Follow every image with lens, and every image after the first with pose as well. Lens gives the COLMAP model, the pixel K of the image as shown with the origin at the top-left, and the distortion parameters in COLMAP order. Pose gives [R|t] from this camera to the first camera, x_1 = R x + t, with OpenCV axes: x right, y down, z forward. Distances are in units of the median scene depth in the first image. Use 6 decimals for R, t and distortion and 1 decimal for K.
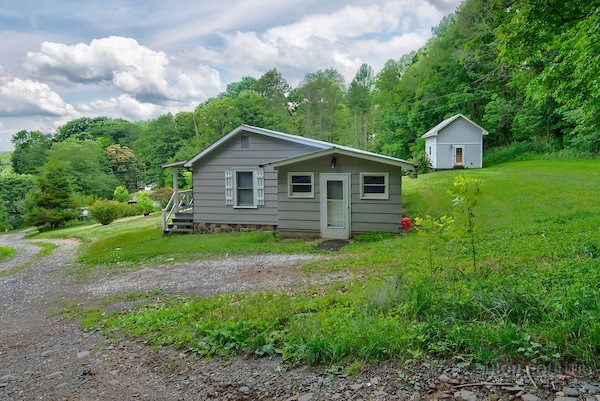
lens RADIAL K [[306.9, 0, 326.3], [0, 306.9, 192.0], [0, 0, 1]] dist [0.002179, -0.000025]
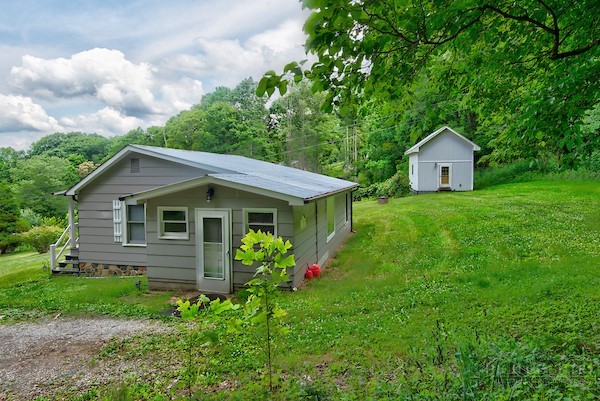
lens RADIAL K [[344.2, 0, 300.2], [0, 344.2, 192.0], [0, 0, 1]] dist [0.001451, 0.001037]
pose [[0.997989, 0.001037, -0.063373, 0.099274], [-0.004836, 0.998198, -0.059809, -0.016689], [0.063197, 0.059995, 0.996196, 0.046329]]
